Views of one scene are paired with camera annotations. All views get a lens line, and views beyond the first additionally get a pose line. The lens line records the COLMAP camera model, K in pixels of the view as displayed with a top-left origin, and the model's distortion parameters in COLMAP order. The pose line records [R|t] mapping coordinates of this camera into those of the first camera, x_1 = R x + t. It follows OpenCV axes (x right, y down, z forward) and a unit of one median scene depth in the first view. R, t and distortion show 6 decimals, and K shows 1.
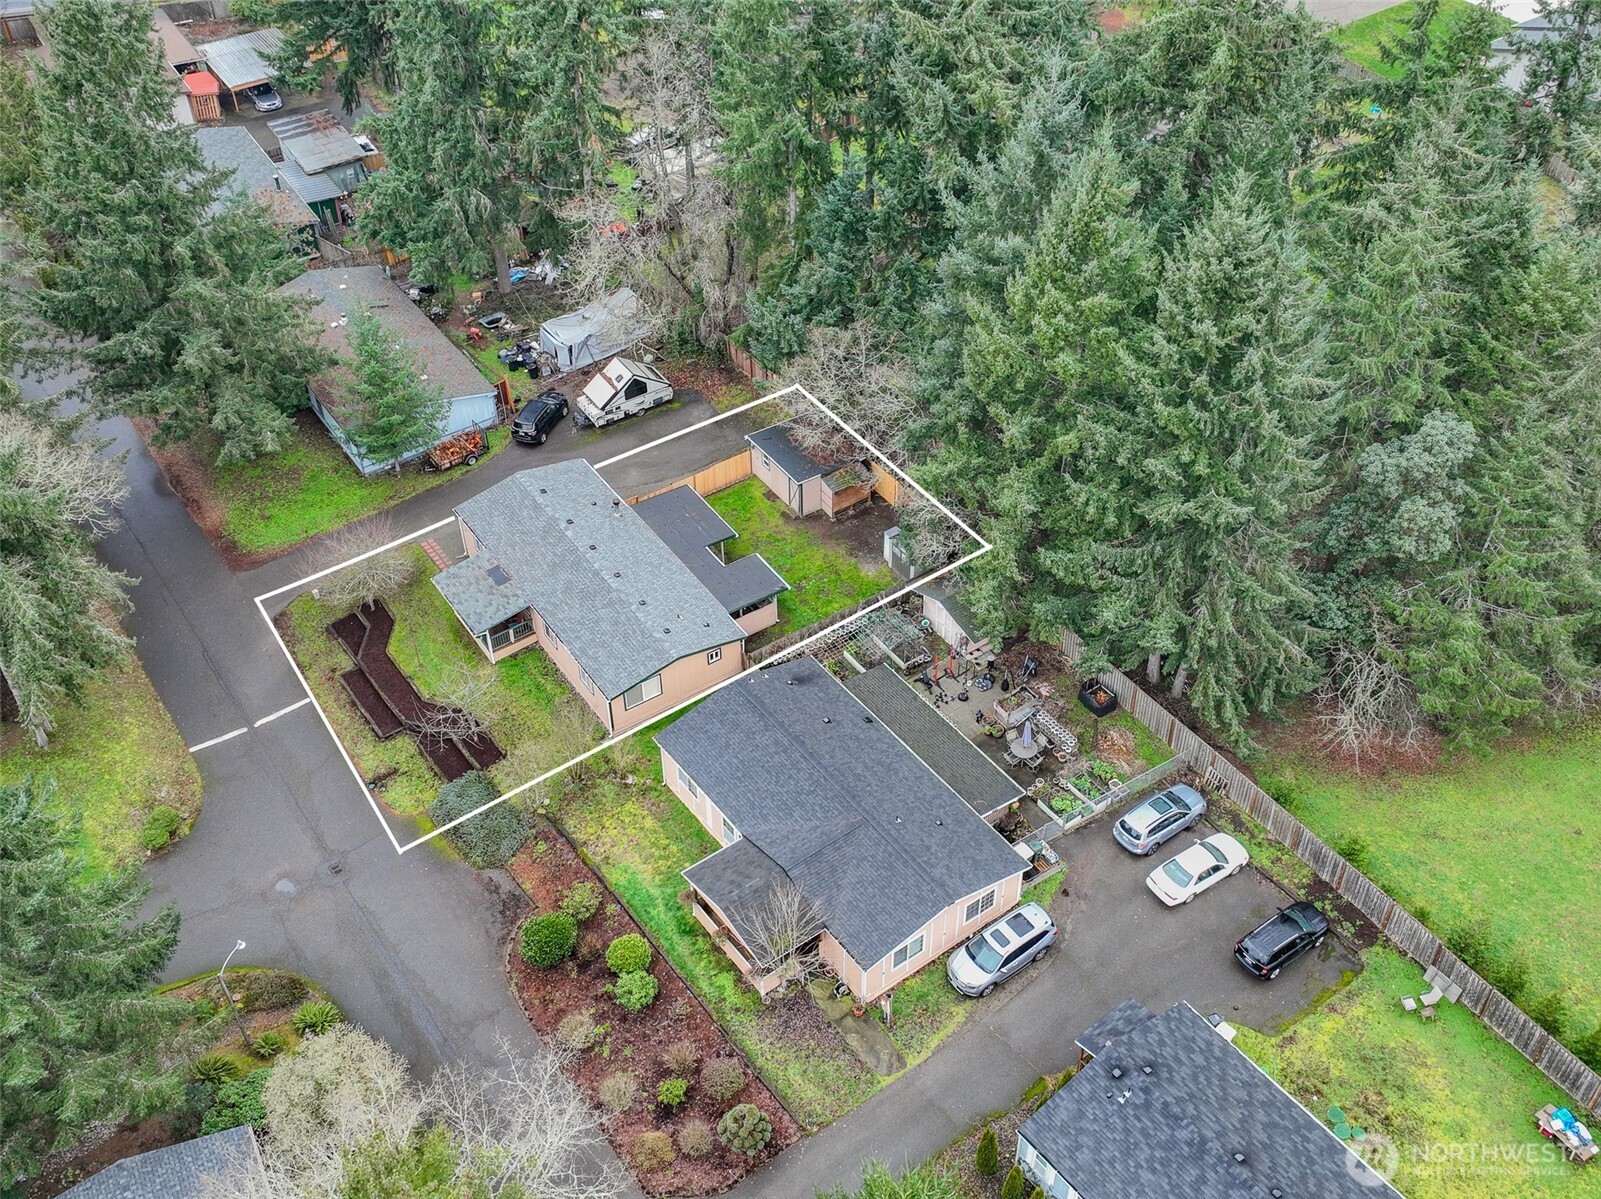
lens RADIAL K [[1587.1, 0, 800.5], [0, 1587.1, 599.5], [0, 0, 1]] dist [0.002499, -0.003950]
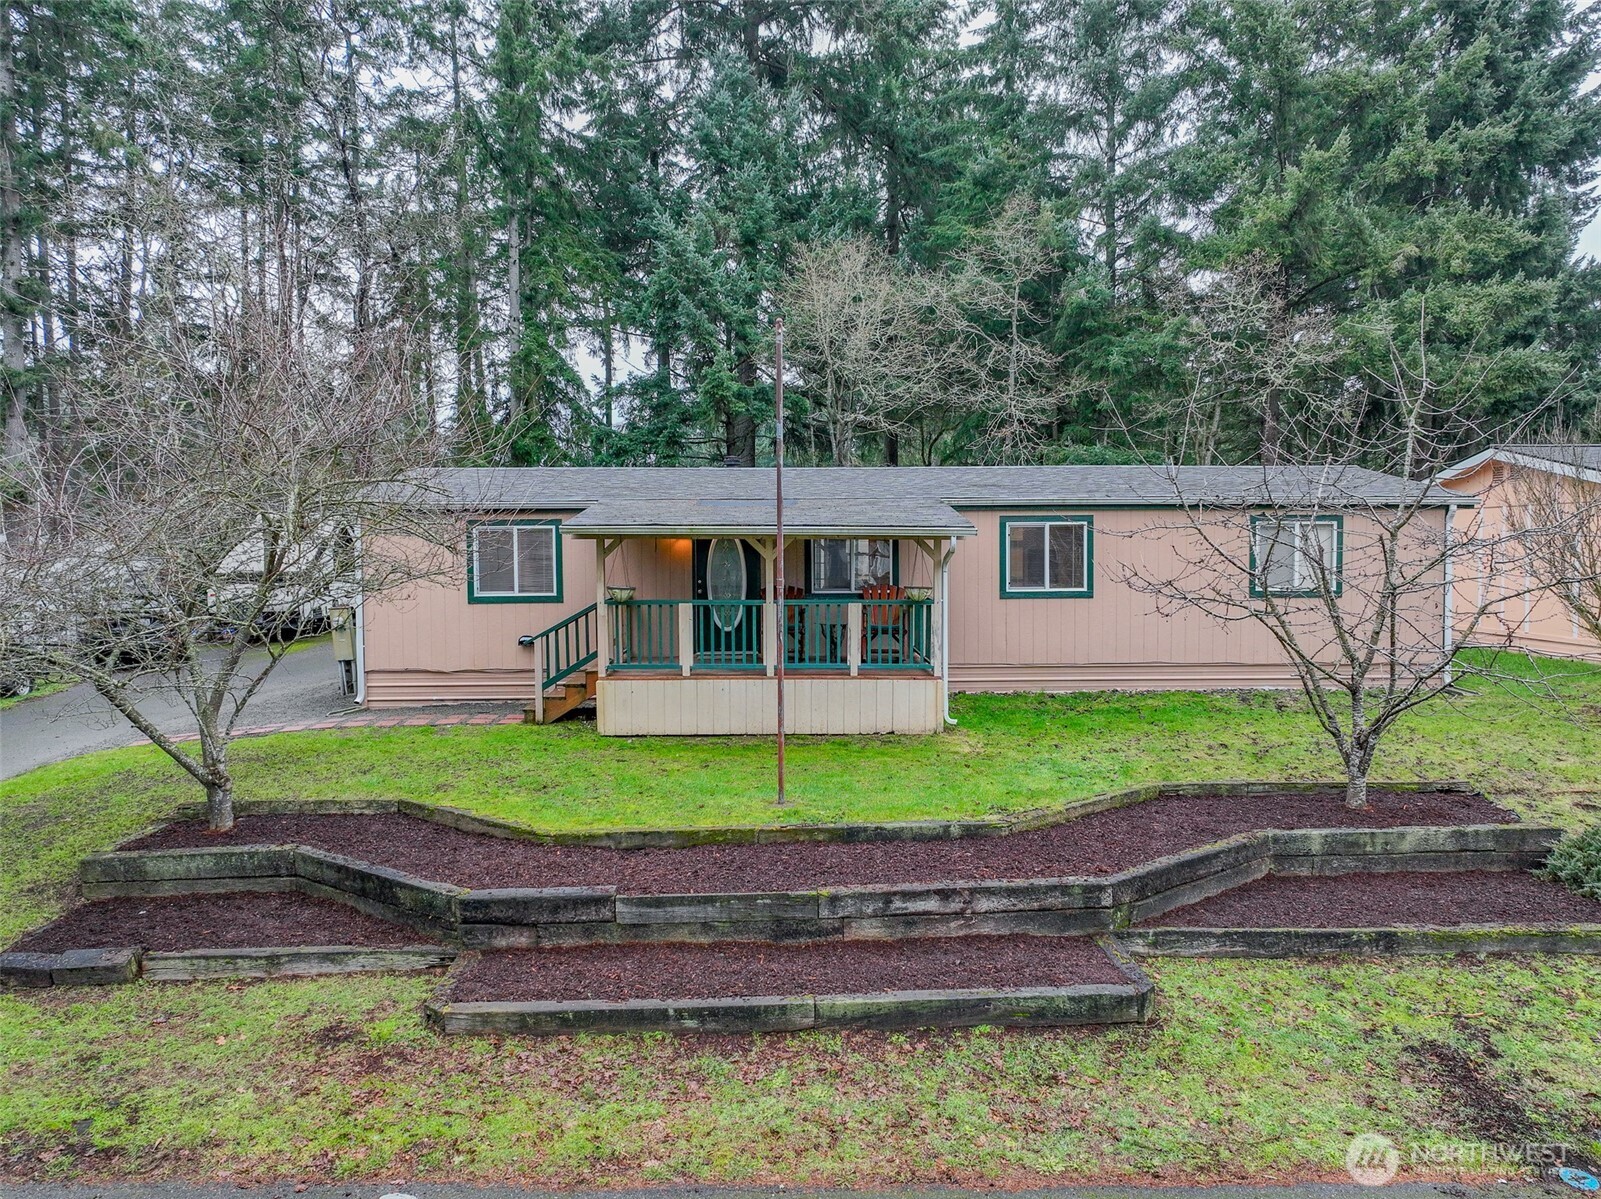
lens RADIAL K [[1148.2, 0, 800.5], [0, 1148.2, 599.5], [0, 0, 1]] dist [0.001197, 0.004722]
pose [[0.558436, -0.036633, 0.828738, -0.322327], [0.549941, 0.764290, -0.336788, 0.065845], [-0.621059, 0.643832, 0.446953, 0.819856]]
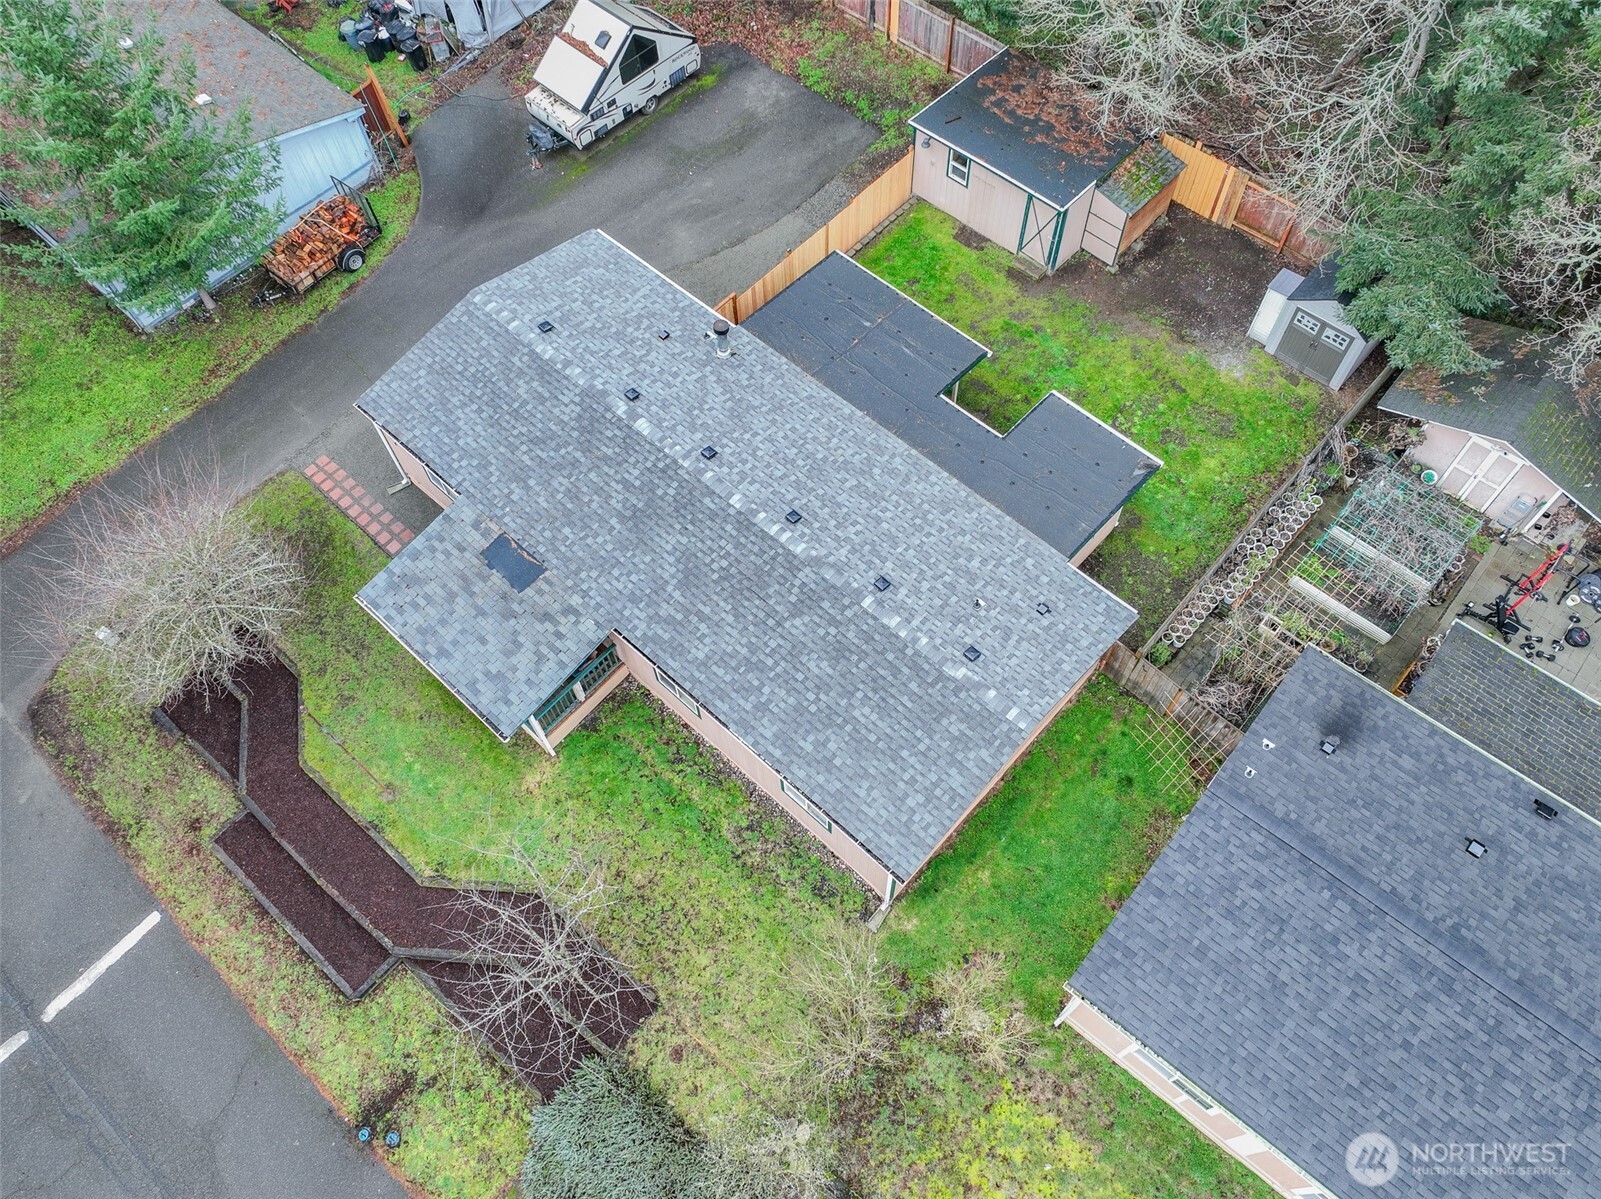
lens RADIAL K [[1148.2, 0, 800.5], [0, 1148.2, 599.5], [0, 0, 1]] dist [0.001197, 0.004722]
pose [[0.972627, -0.208026, 0.103548, -0.133313], [0.165534, 0.933006, 0.319527, -0.083074], [-0.163081, -0.293640, 0.941902, 0.619784]]
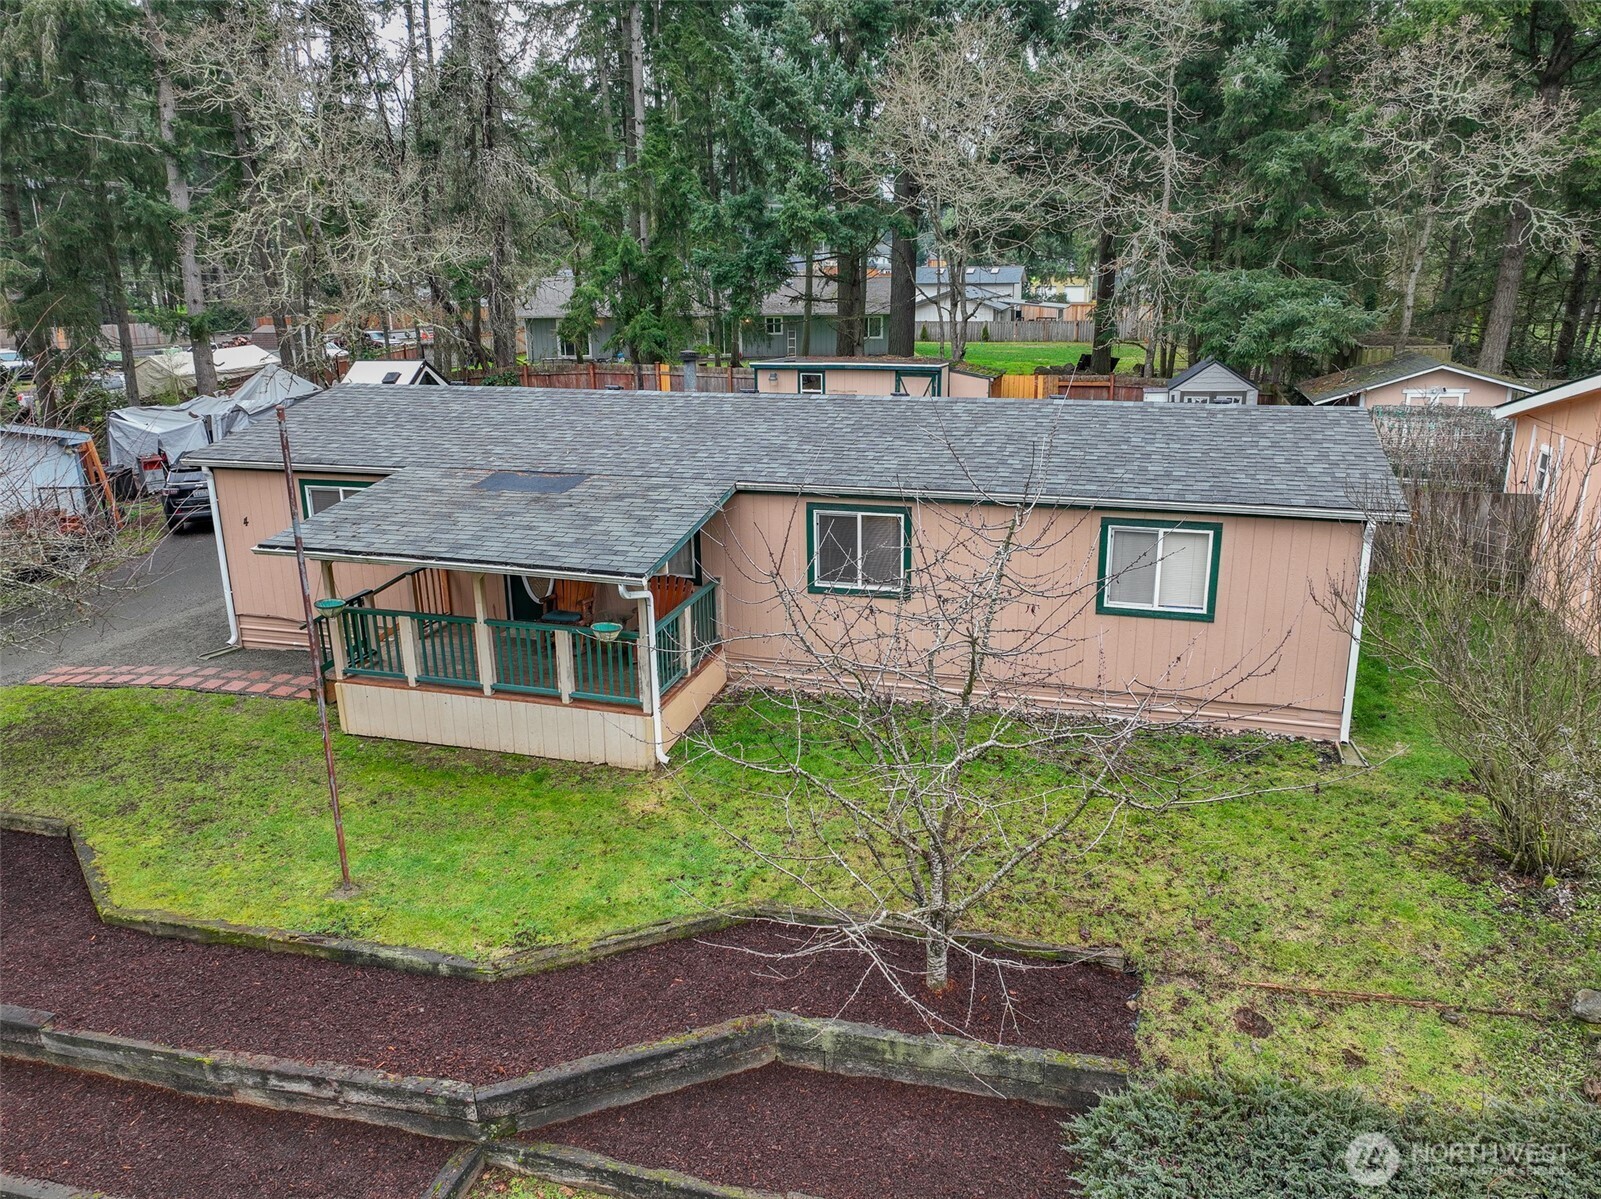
lens RADIAL K [[1148.2, 0, 800.5], [0, 1148.2, 599.5], [0, 0, 1]] dist [0.001197, 0.004722]
pose [[0.776702, -0.178334, 0.604095, -0.247853], [0.421299, 0.860052, -0.287780, 0.069214], [-0.468232, 0.478024, 0.743136, 0.757194]]
